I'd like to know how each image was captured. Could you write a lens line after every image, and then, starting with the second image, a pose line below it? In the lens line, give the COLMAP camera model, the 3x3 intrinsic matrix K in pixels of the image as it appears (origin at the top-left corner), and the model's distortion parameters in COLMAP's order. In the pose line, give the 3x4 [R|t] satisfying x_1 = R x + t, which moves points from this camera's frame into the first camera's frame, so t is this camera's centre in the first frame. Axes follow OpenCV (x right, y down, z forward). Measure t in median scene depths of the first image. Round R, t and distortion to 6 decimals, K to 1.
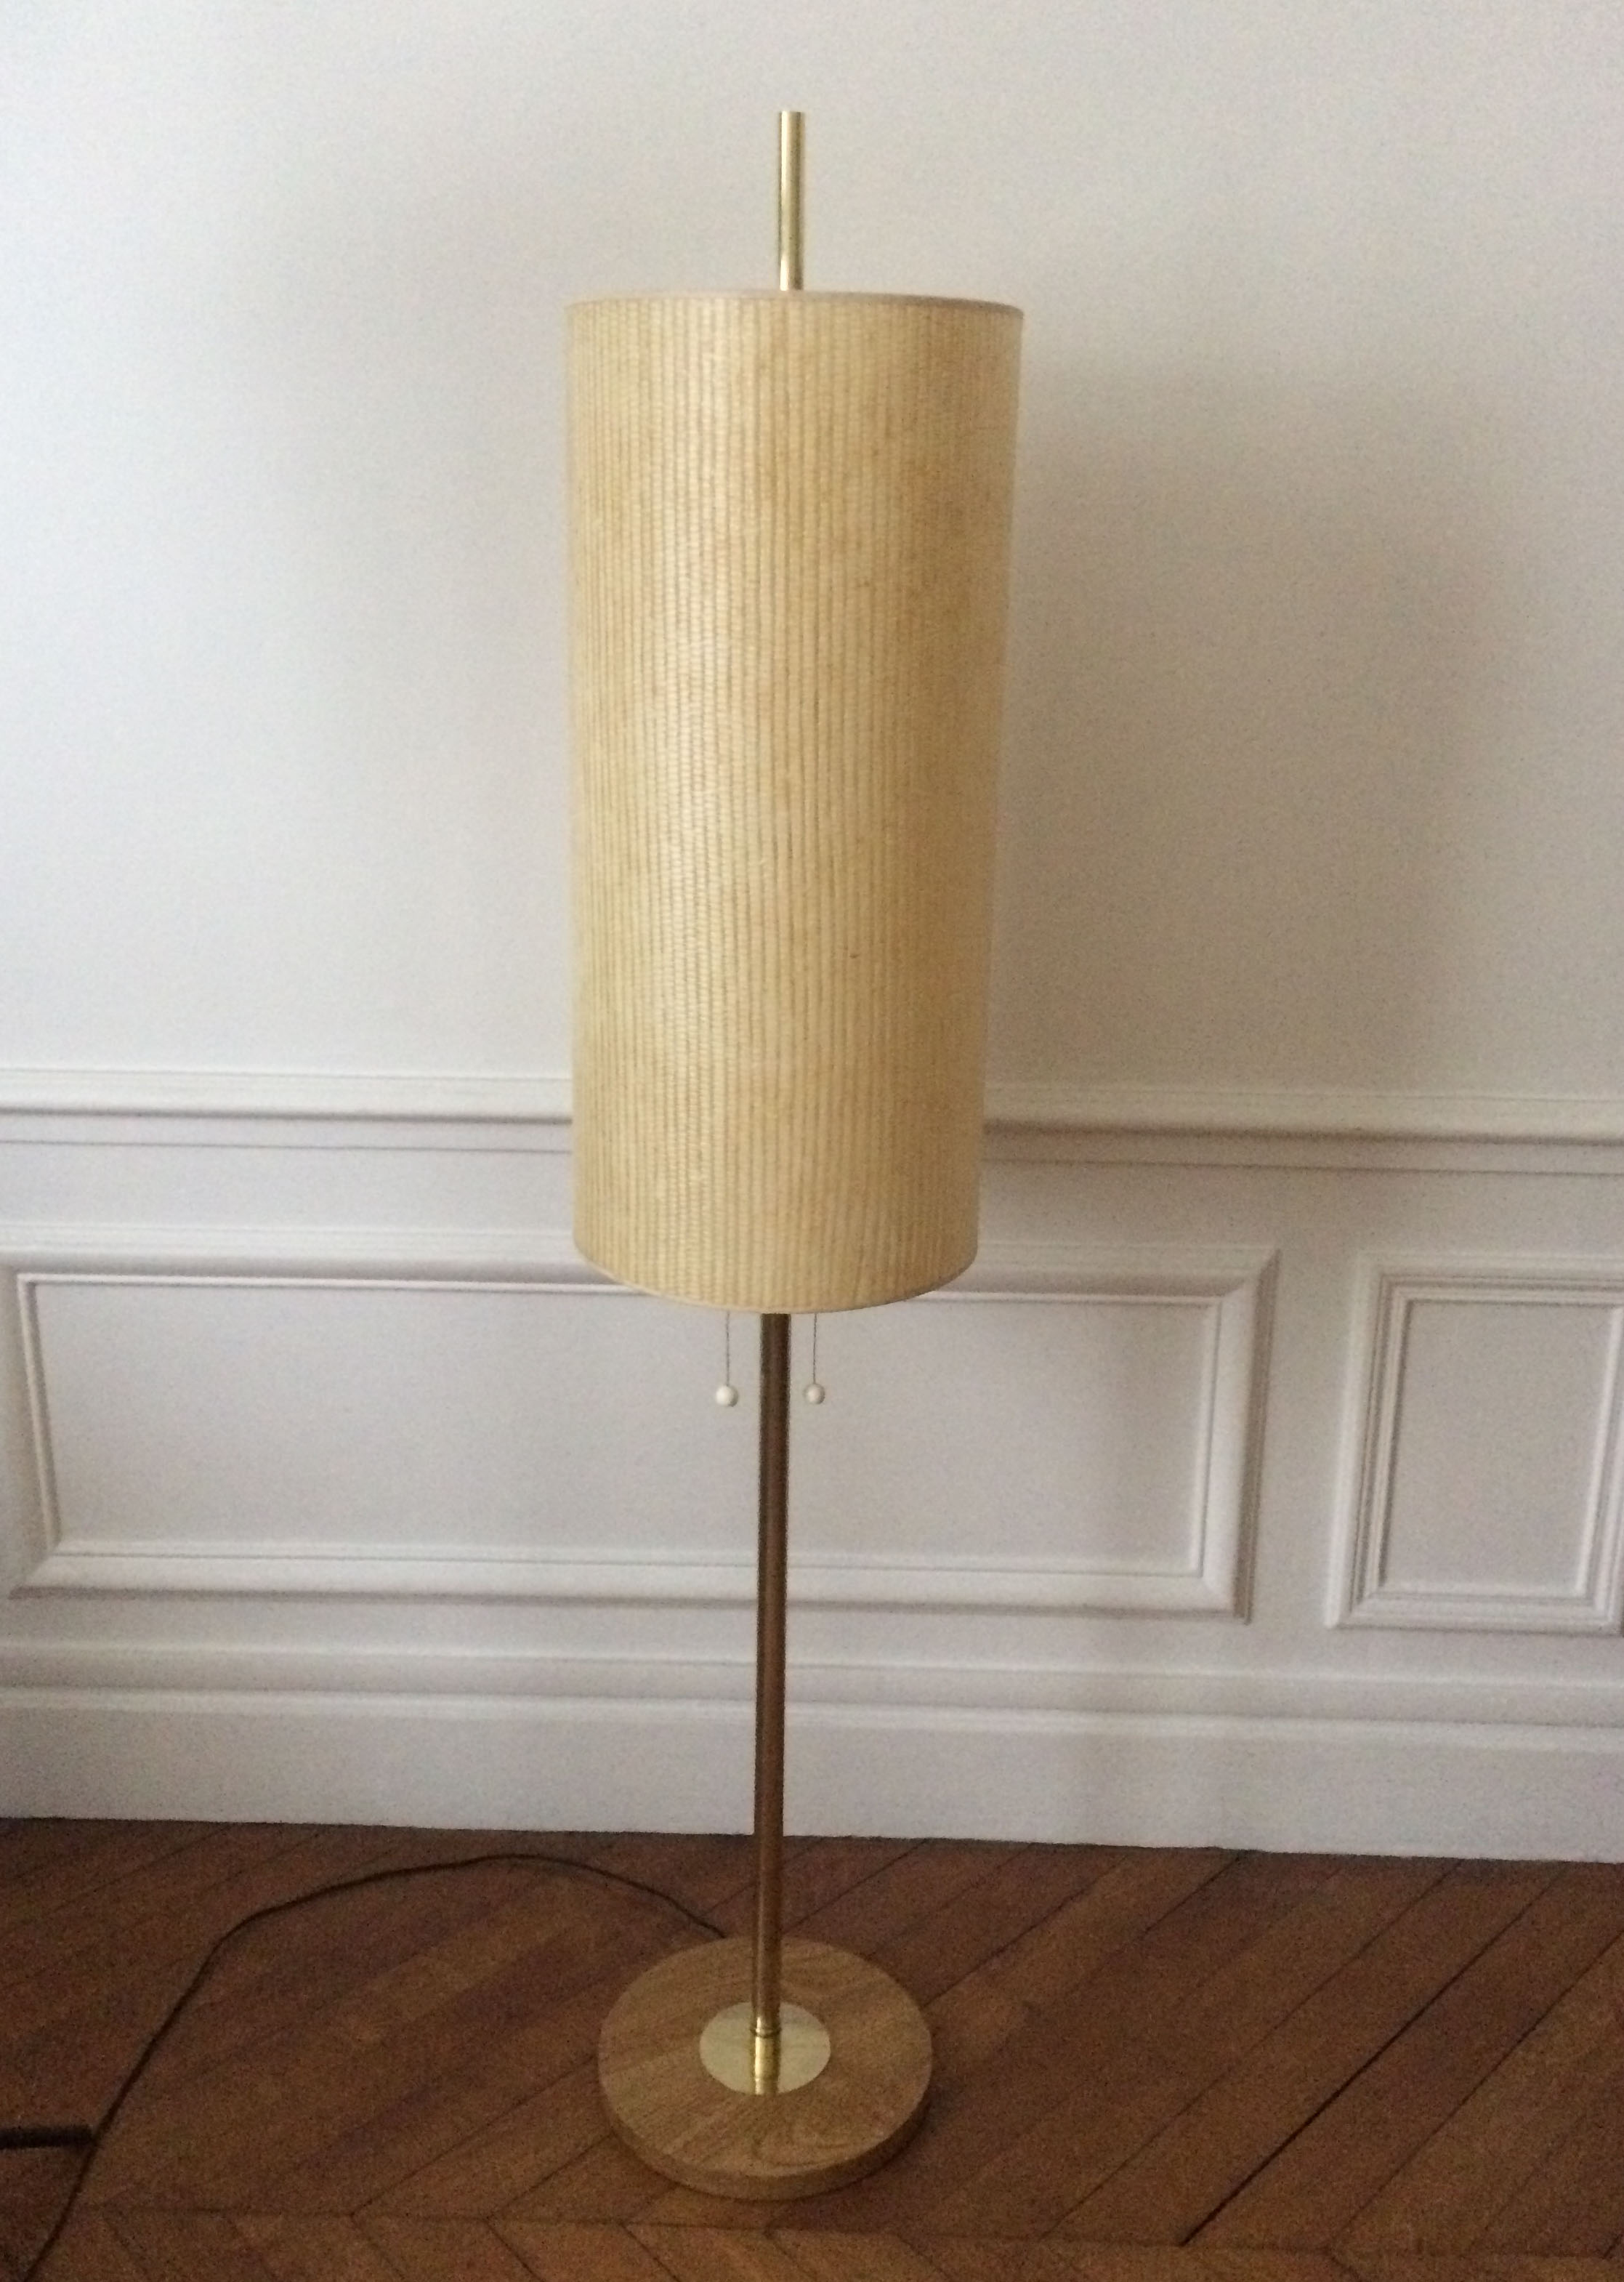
lens RADIAL K [[2058.6, 0, 803.1], [0, 2058.6, 1140.8], [0, 0, 1]] dist [0.019360, -0.019091]
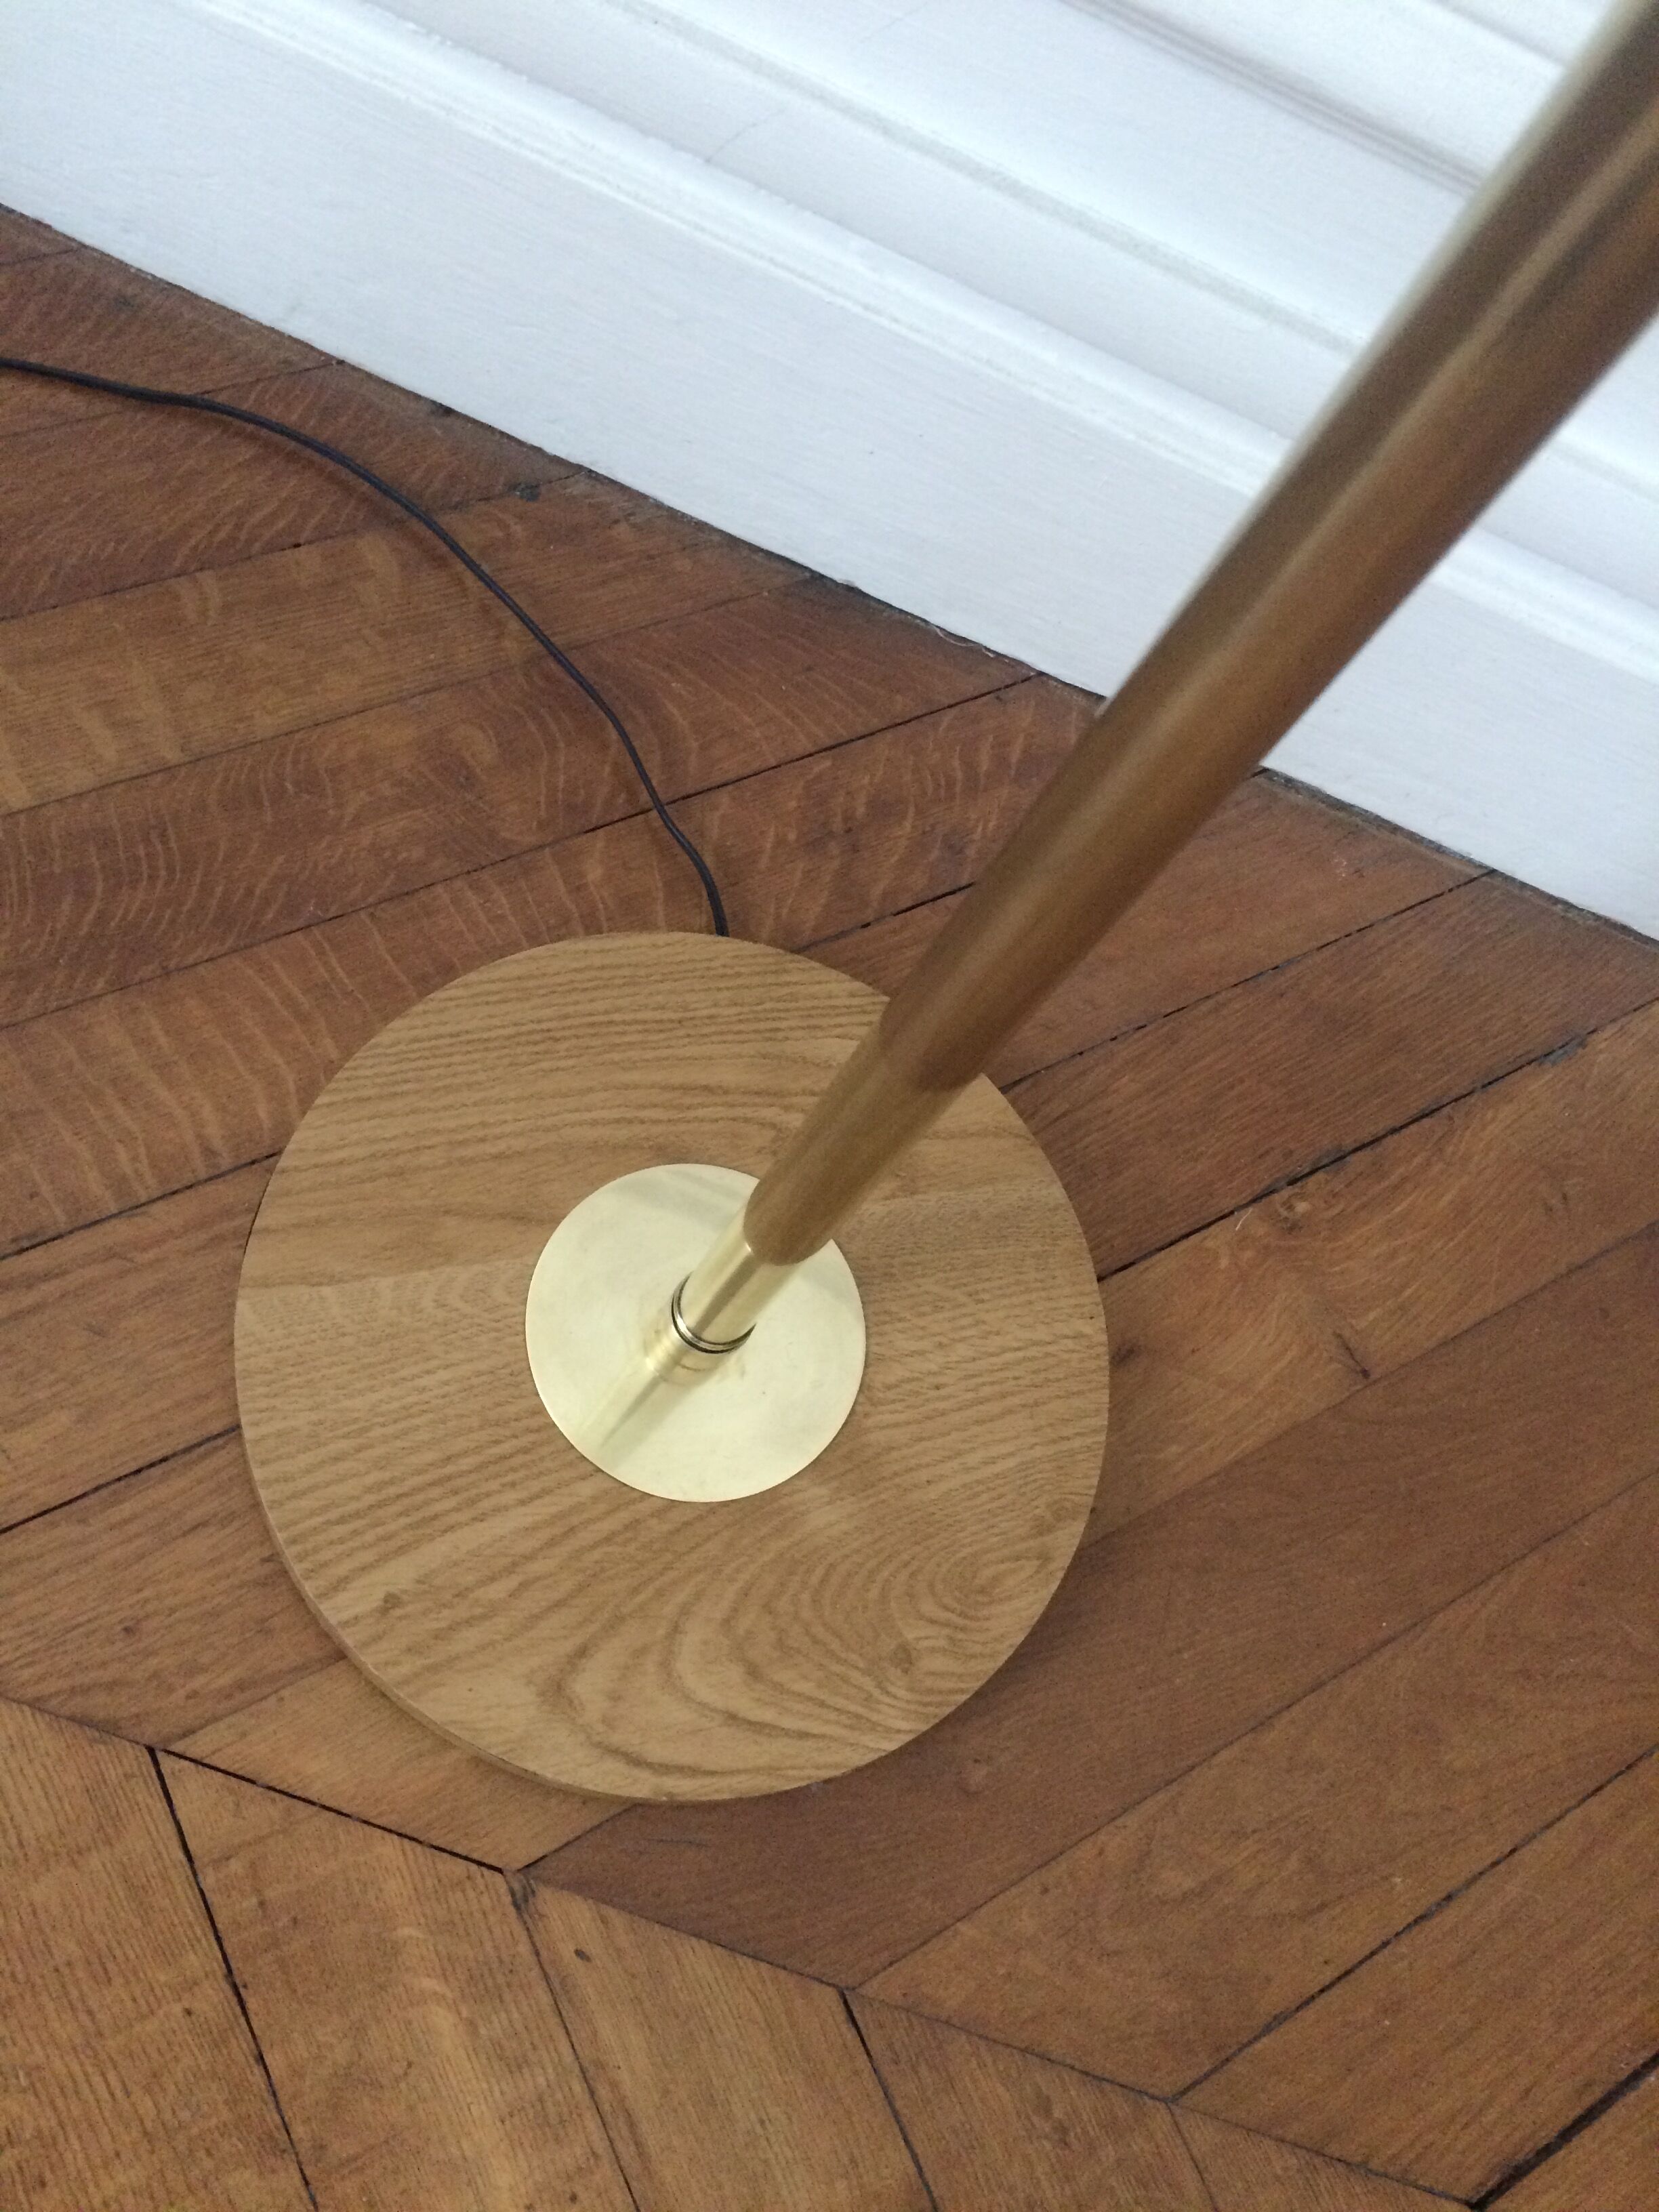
lens RADIAL K [[1923.7, 0, 823.9], [0, 1923.7, 1101.4], [0, 0, 1]] dist [0.006096, -0.000623]
pose [[0.930099, 0.348031, 0.117434, -0.049893], [-0.318645, 0.605489, 0.729279, 0.142614], [0.182707, -0.715721, 0.674063, 0.755231]]
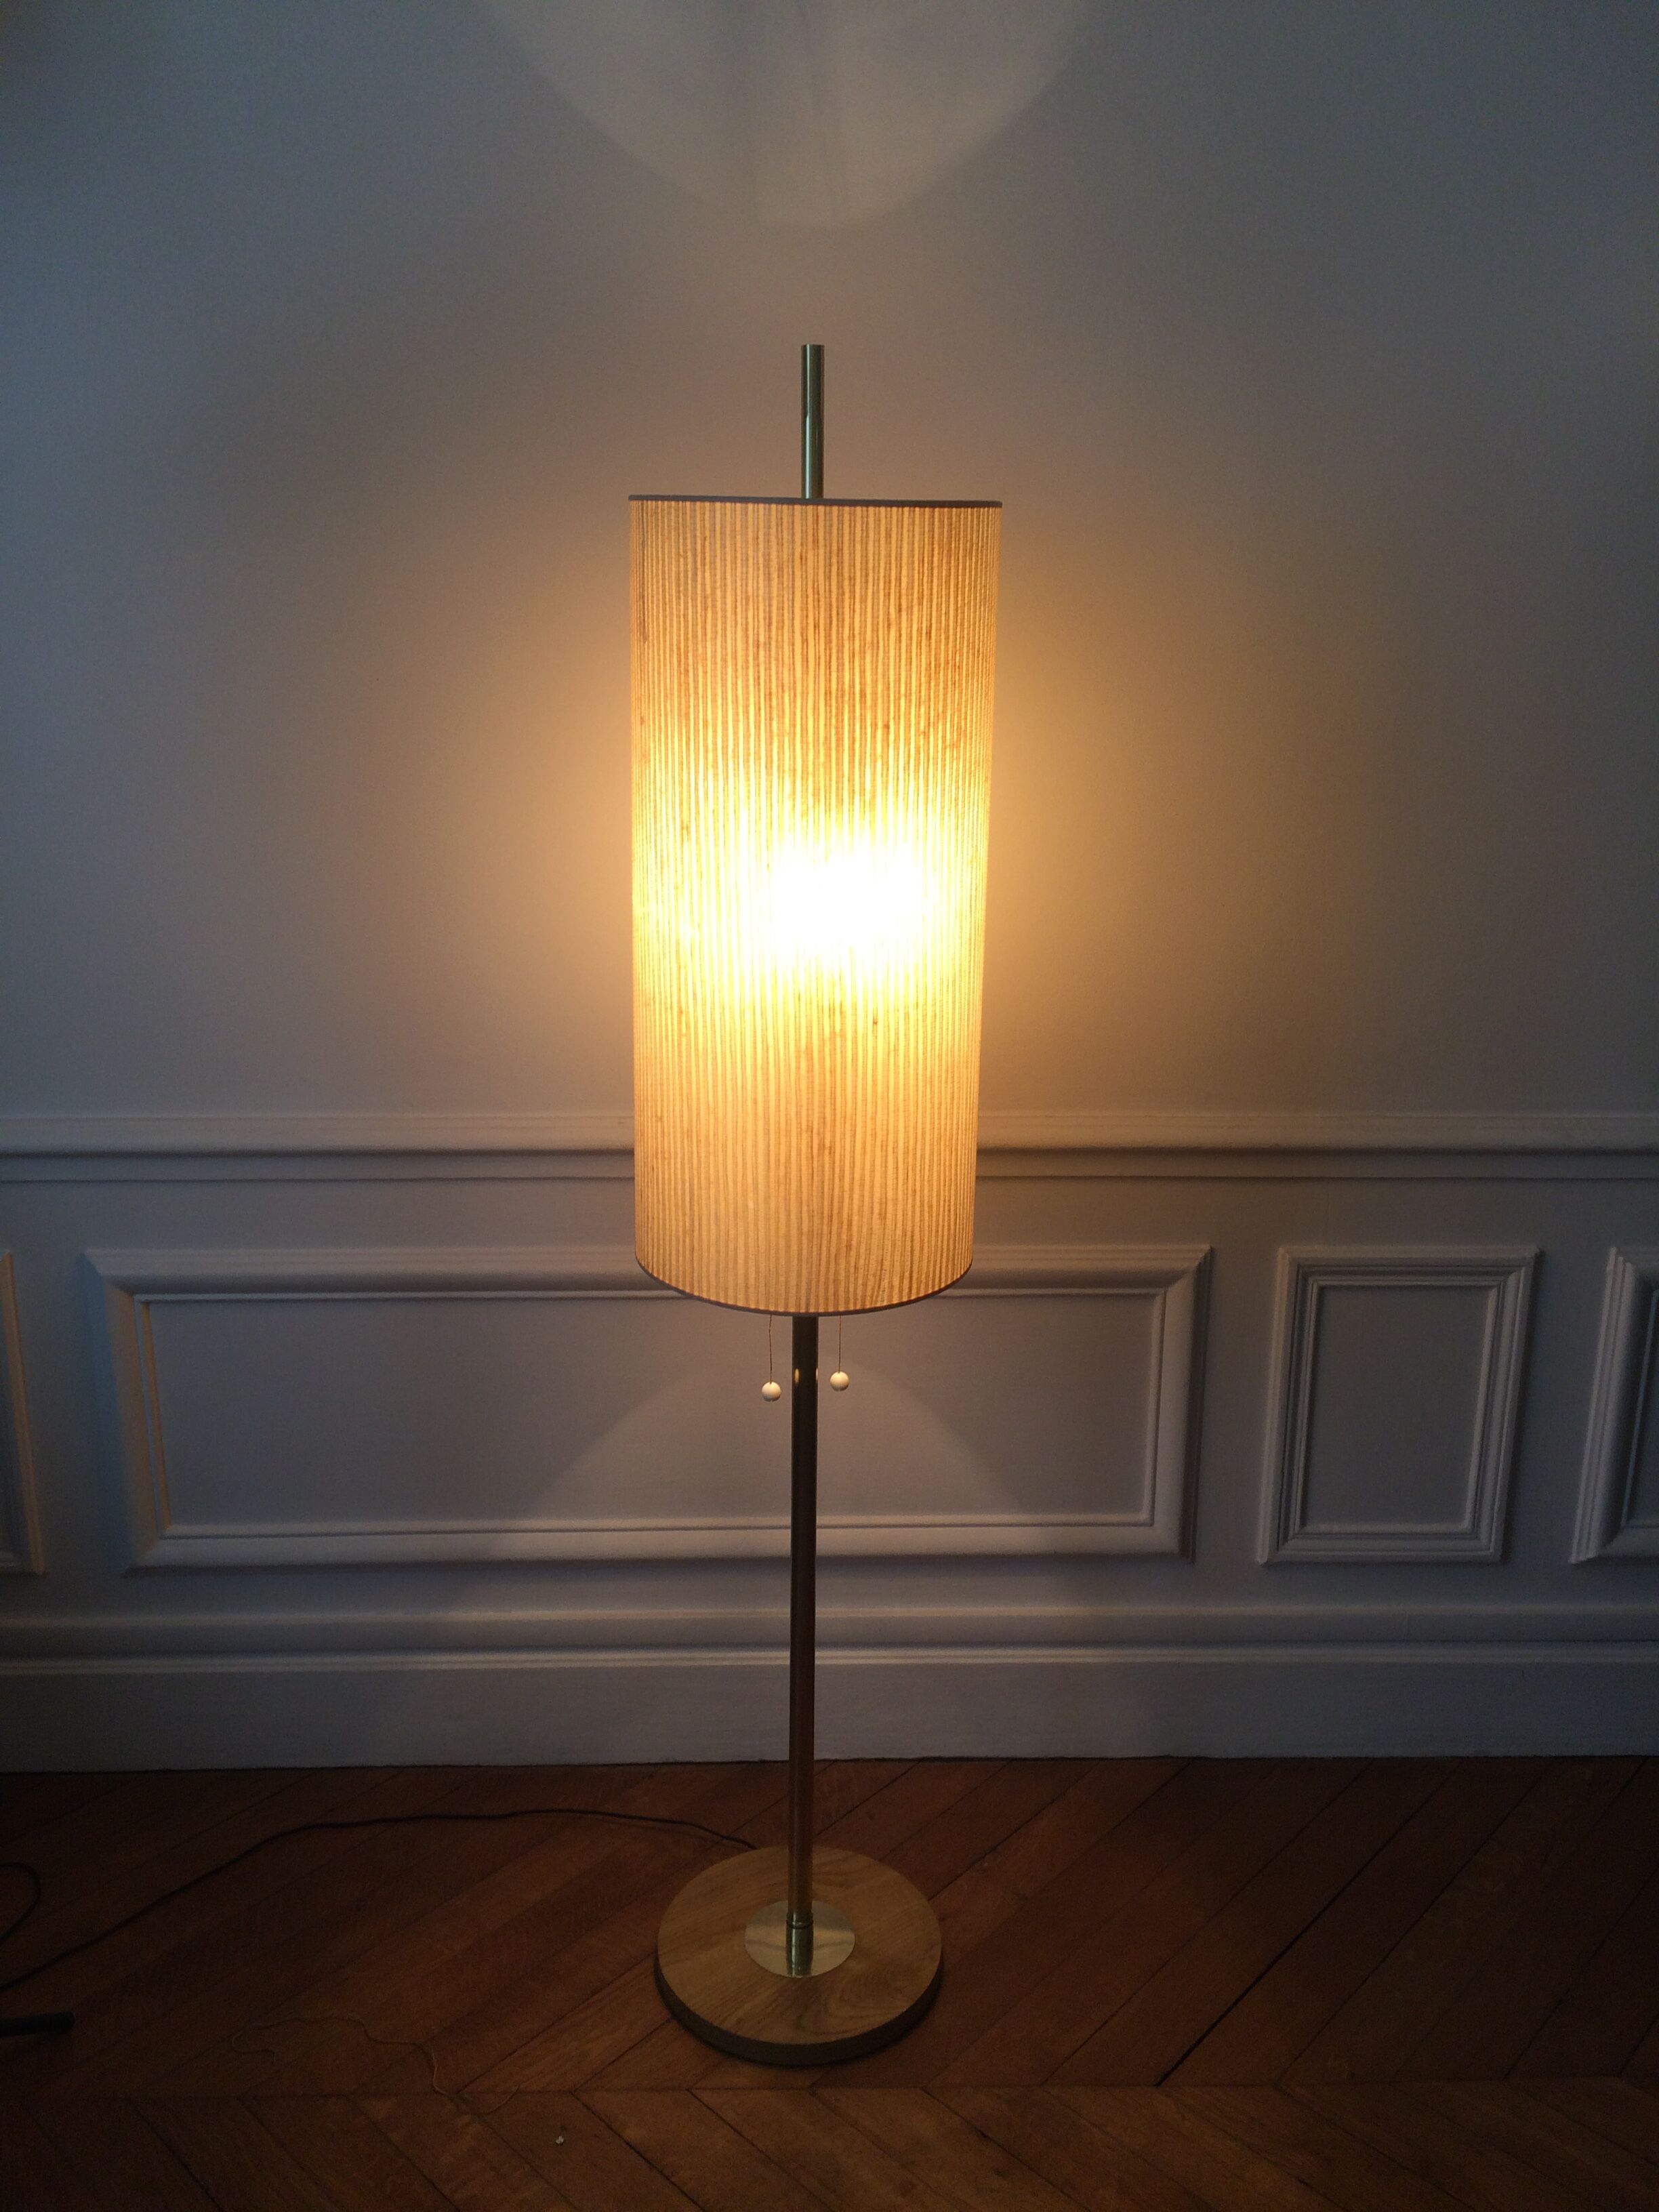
lens RADIAL K [[1923.7, 0, 828.6], [0, 1923.7, 1109.6], [0, 0, 1]] dist [0.006096, -0.000623]
pose [[0.998544, -0.021674, 0.049393, -0.043491], [0.021951, 0.999746, -0.005082, -0.026434], [-0.049271, 0.006158, 0.998766, -0.096202]]
